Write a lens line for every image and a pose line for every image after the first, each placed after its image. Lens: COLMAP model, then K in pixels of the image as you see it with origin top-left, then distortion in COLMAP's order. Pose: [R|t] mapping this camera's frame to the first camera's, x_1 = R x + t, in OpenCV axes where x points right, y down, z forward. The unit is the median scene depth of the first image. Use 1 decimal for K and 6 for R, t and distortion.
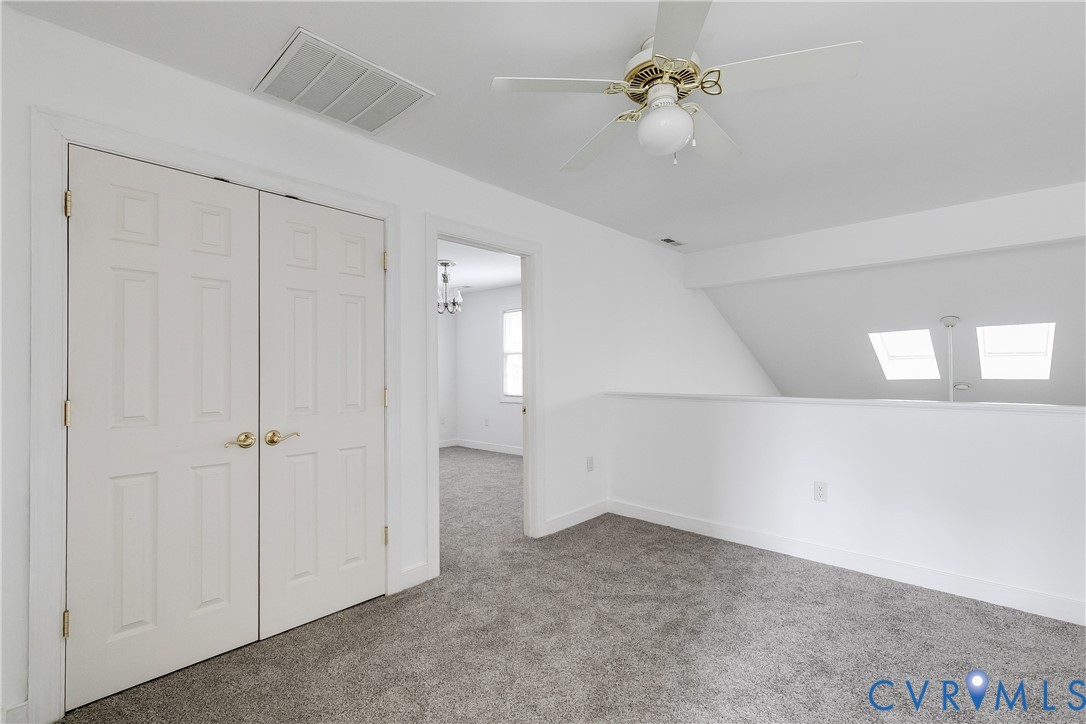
lens RADIAL K [[485.0, 0, 545.9], [0, 485.0, 363.9], [0, 0, 1]] dist [0.002317, -0.000999]
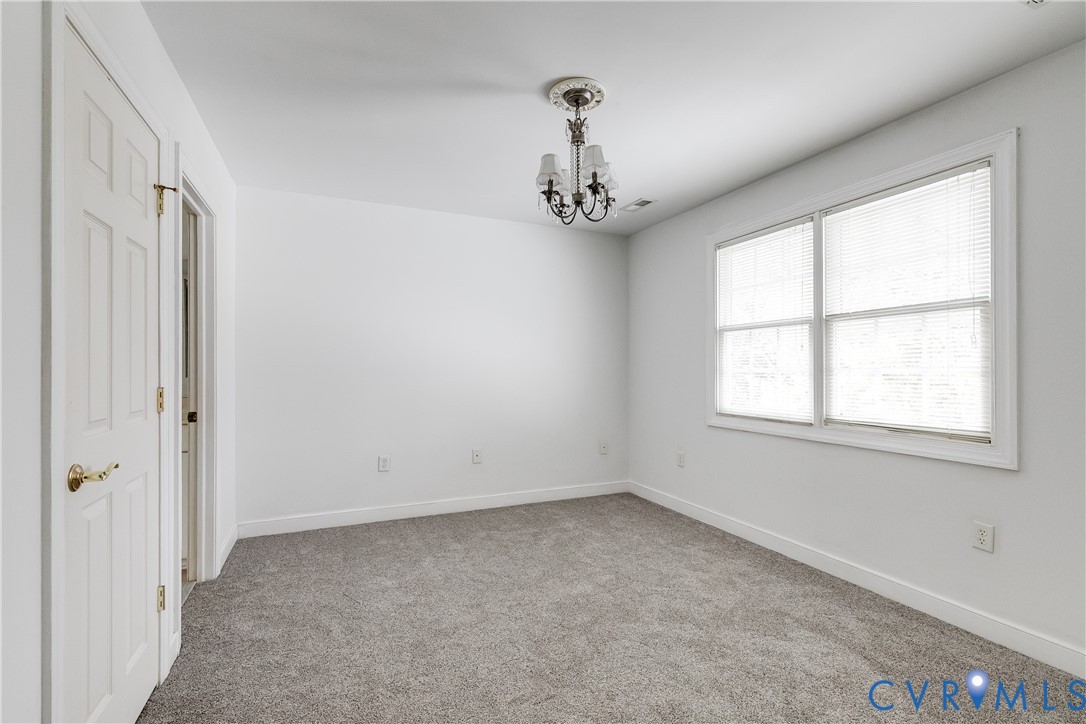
lens RADIAL K [[485.0, 0, 546.9], [0, 485.0, 362.4], [0, 0, 1]] dist [0.002317, -0.000999]
pose [[0.924401, 0.003935, -0.381402, -0.058310], [-0.002623, 0.999989, 0.003959, 0.011034], [0.381414, -0.002659, 0.924401, 0.477950]]
